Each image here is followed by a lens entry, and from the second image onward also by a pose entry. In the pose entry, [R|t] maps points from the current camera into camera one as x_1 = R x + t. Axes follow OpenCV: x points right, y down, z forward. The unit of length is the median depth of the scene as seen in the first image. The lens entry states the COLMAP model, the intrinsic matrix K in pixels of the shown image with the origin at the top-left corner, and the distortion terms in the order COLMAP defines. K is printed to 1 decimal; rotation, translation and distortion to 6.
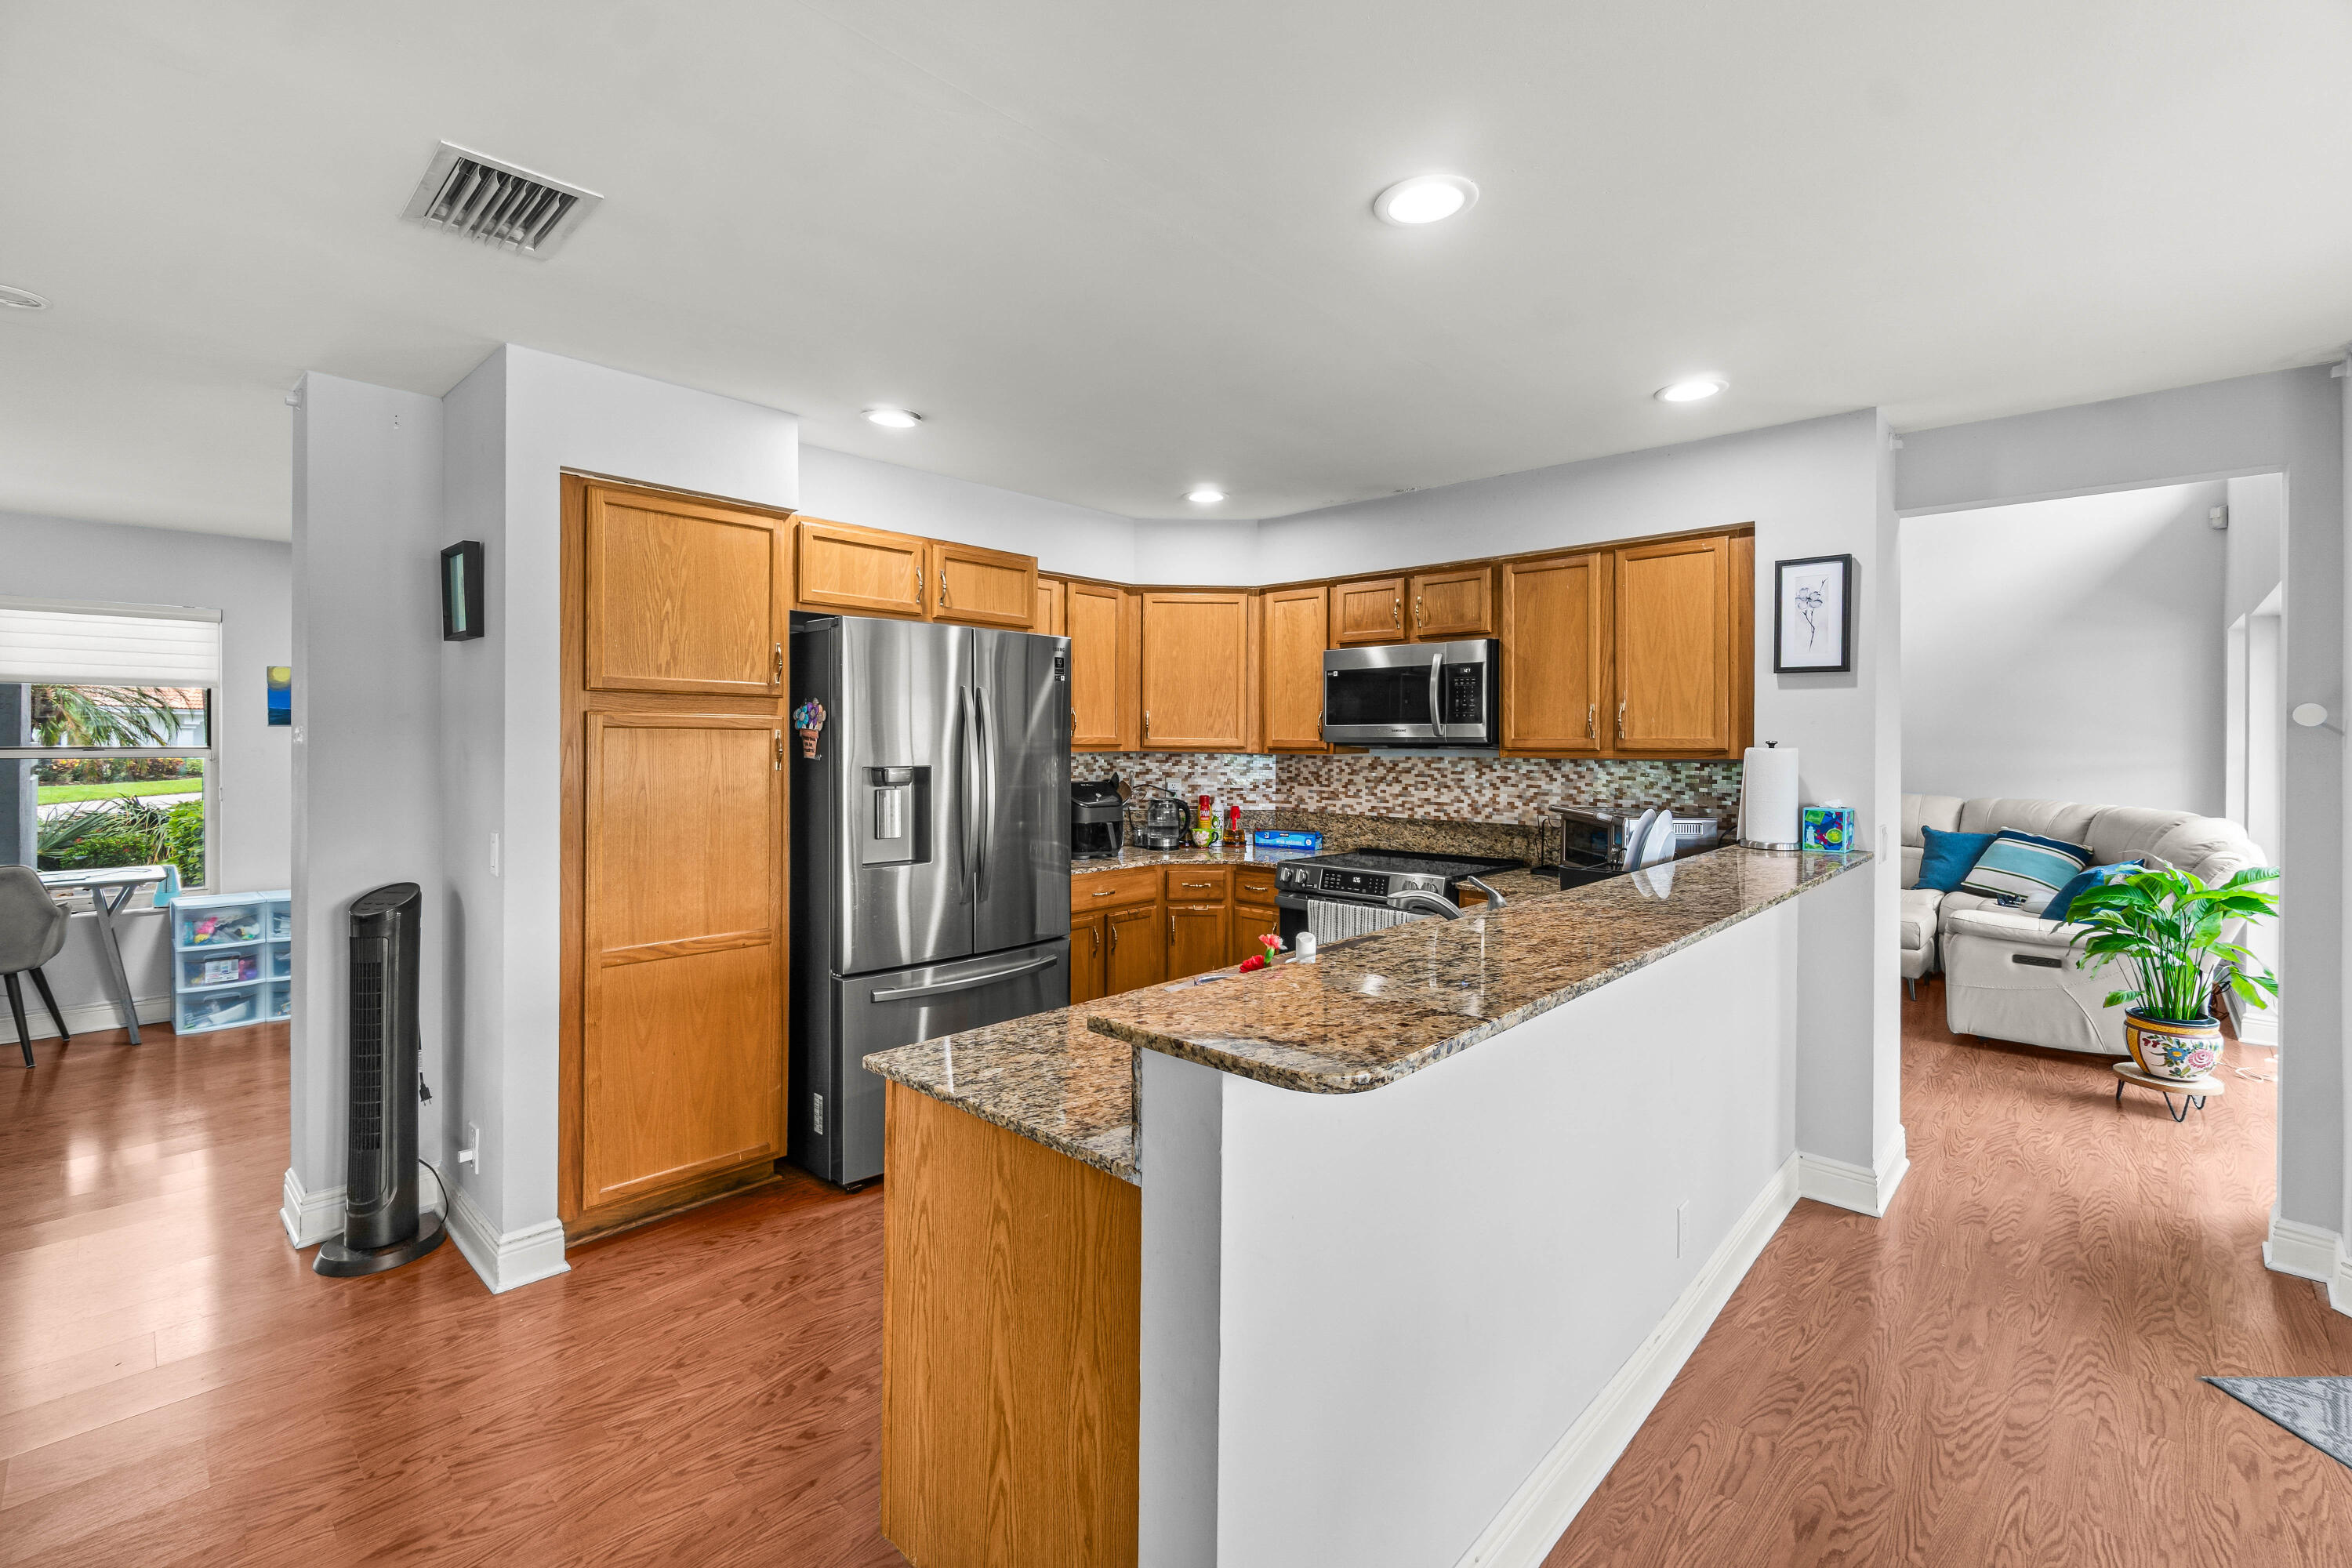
lens RADIAL K [[1023.1, 0, 1163.0], [0, 1023.1, 741.1], [0, 0, 1]] dist [-0.004122, 0.000214]
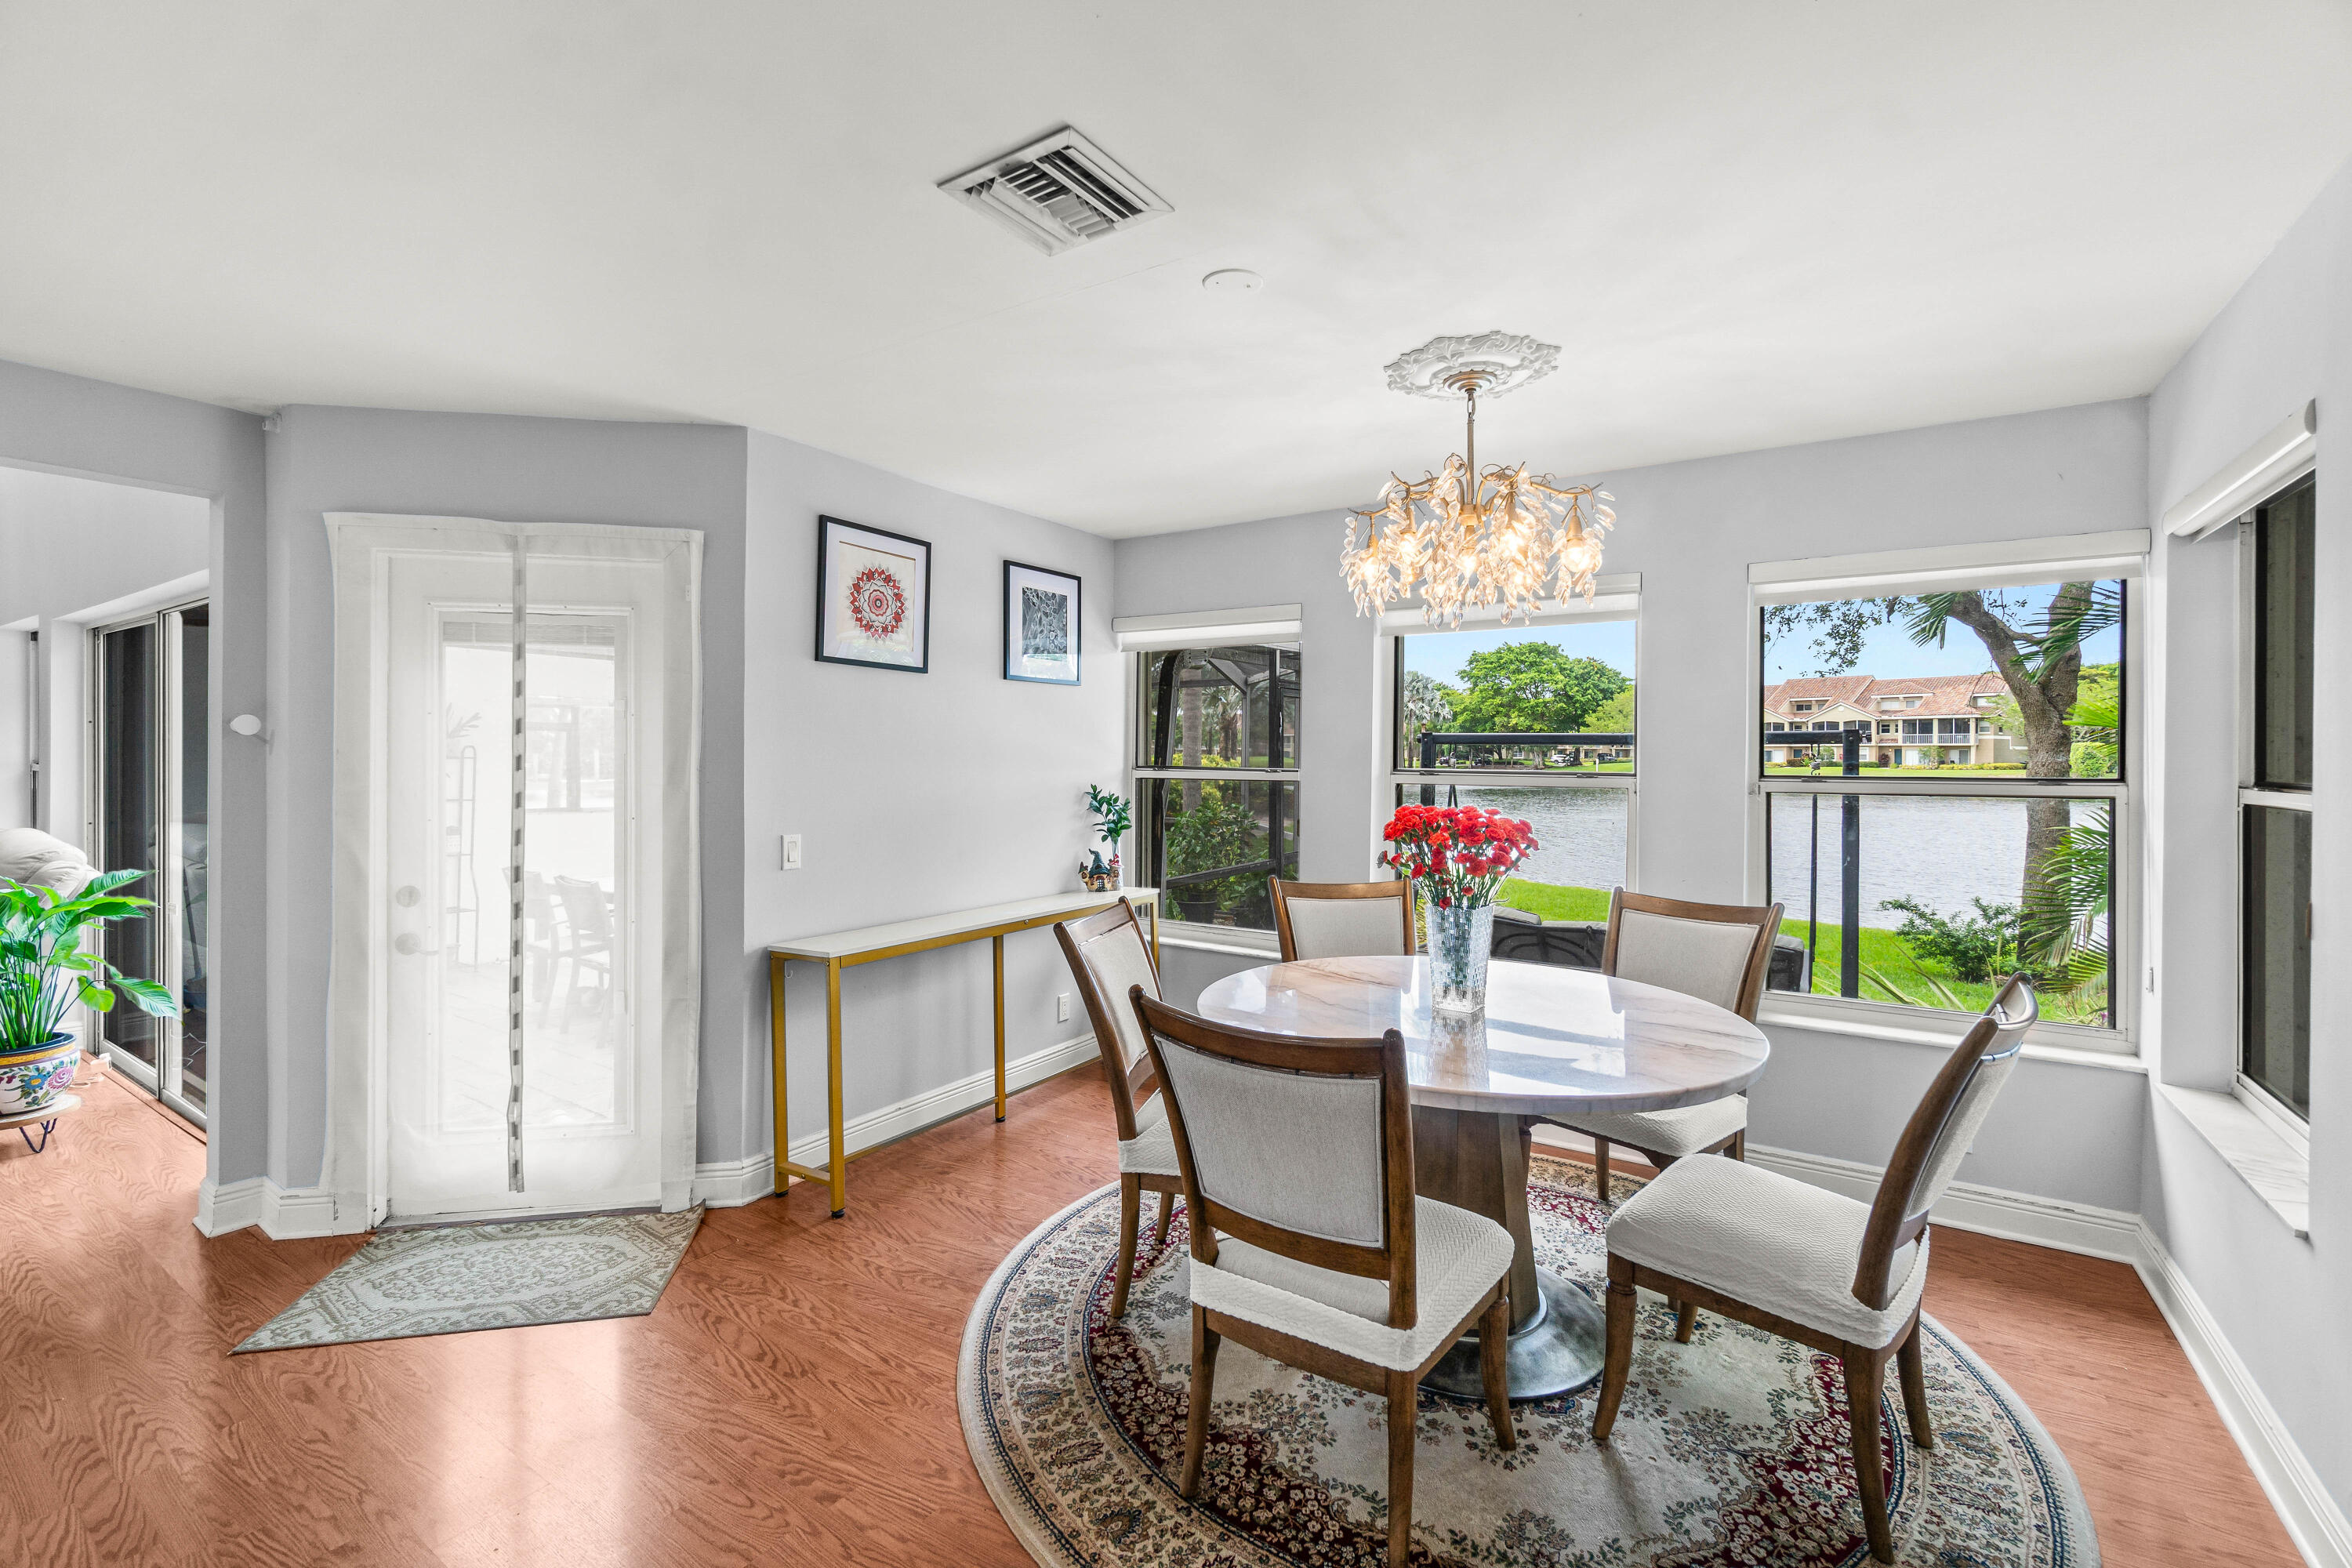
lens RADIAL K [[1008.6, 0, 1181.9], [0, 1008.6, 767.9], [0, 0, 1]] dist [-0.001485, -0.000048]
pose [[-0.183963, -0.015784, 0.982807, -0.104751], [-0.005022, 0.999873, 0.015118, -0.000766], [-0.982920, -0.002155, -0.184018, 0.134684]]
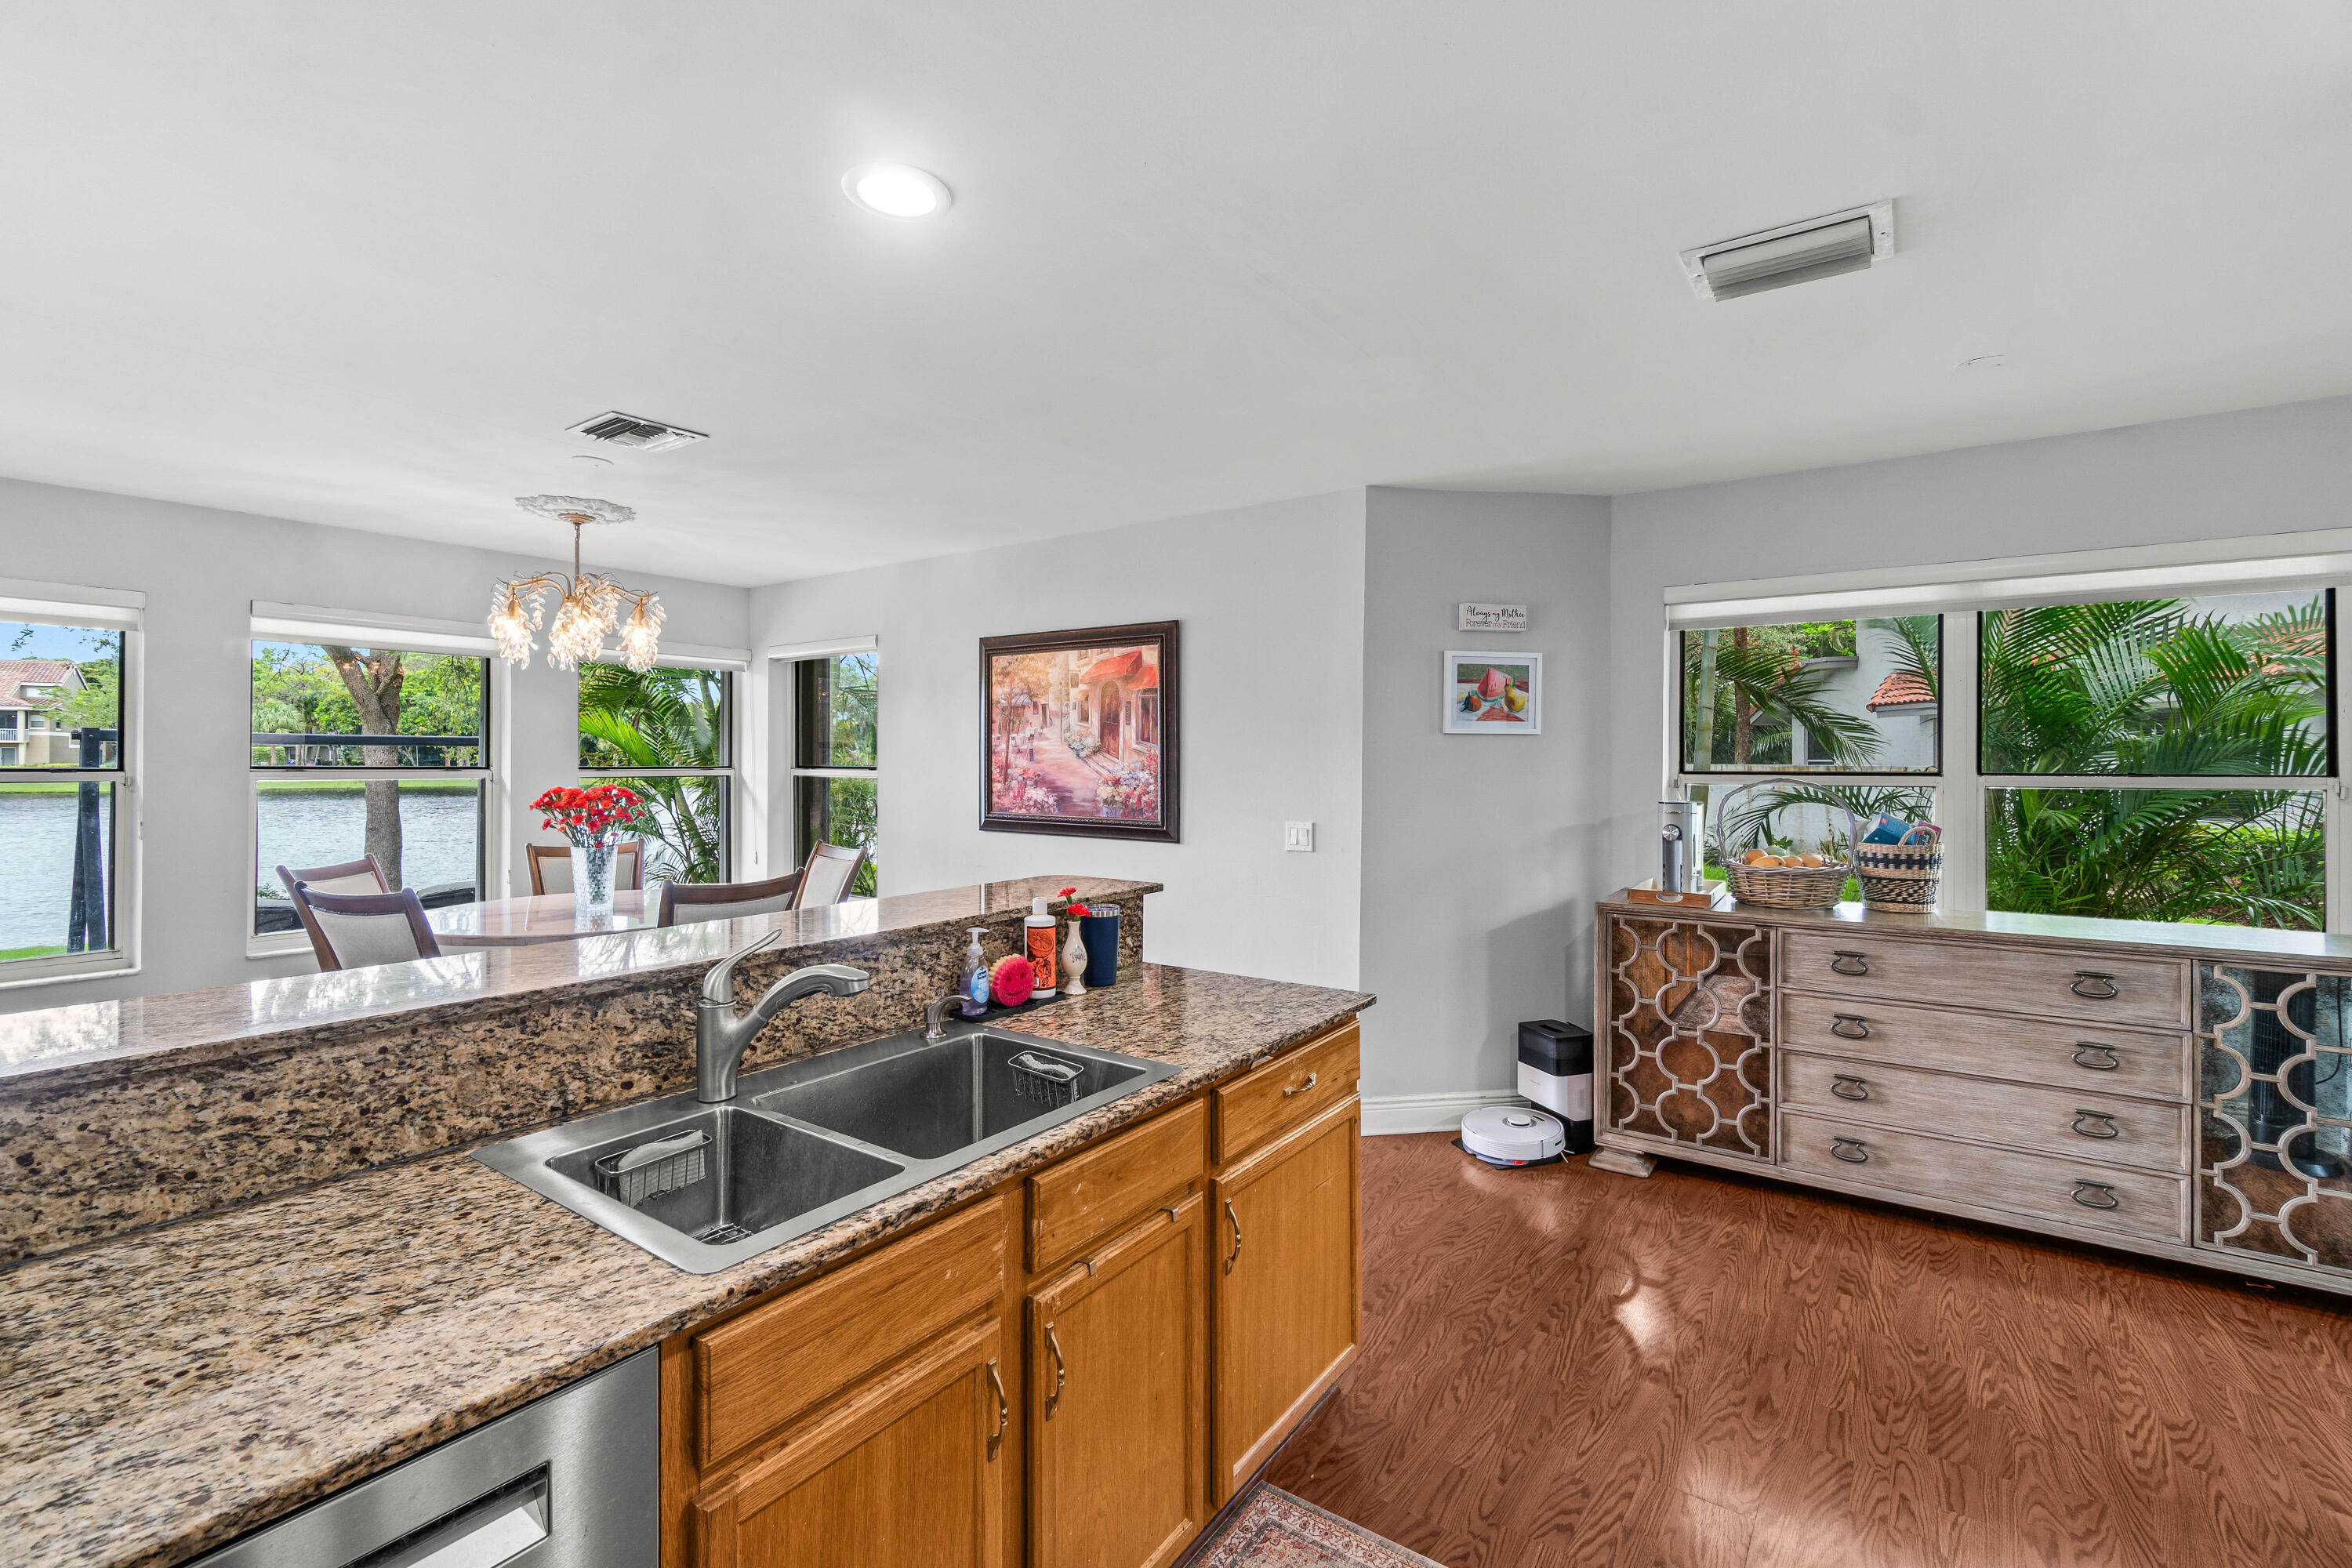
lens RADIAL K [[1032.8, 0, 1170.8], [0, 1032.8, 764.4], [0, 0, 1]] dist [-0.000524, 0.000044]
pose [[-0.987772, -0.006211, -0.155783, 0.075882], [-0.006404, 0.999979, 0.000740, 0.004816], [0.155775, 0.001728, -0.987791, 0.999006]]
